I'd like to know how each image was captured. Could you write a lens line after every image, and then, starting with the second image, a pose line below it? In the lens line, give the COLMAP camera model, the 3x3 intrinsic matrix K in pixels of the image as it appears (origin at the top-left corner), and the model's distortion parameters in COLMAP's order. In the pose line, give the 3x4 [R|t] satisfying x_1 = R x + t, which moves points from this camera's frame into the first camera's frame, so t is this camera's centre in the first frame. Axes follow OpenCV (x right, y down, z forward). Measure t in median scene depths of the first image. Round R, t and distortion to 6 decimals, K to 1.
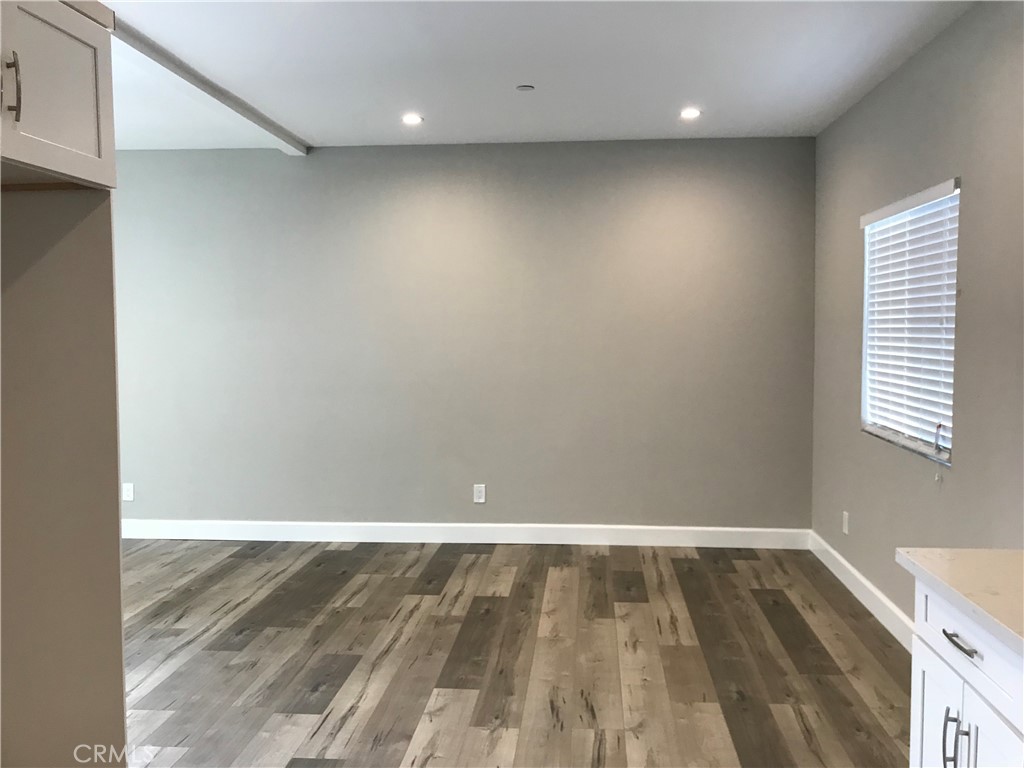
lens RADIAL K [[848.7, 0, 515.9], [0, 848.7, 380.6], [0, 0, 1]] dist [0.023585, -0.012075]
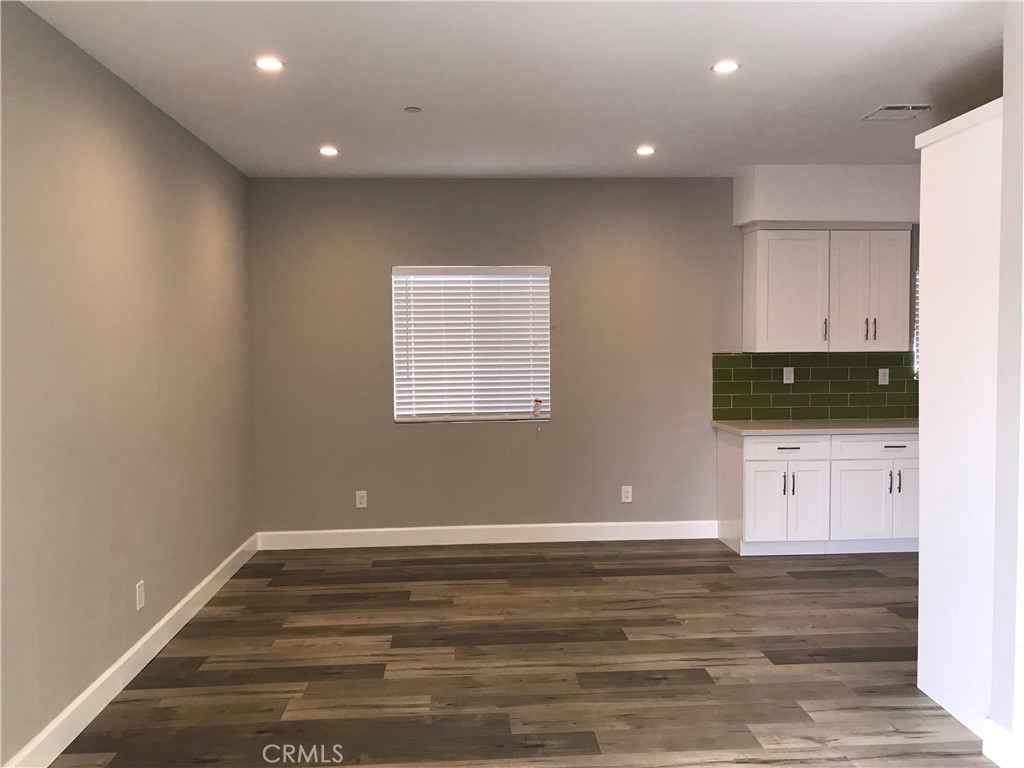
lens RADIAL K [[848.7, 0, 515.9], [0, 848.7, 380.6], [0, 0, 1]] dist [0.023585, -0.012075]
pose [[-0.148962, -0.041827, 0.987958, -1.053732], [0.074908, 0.995757, 0.053452, -0.072926], [-0.986001, 0.081969, -0.145197, 1.091625]]
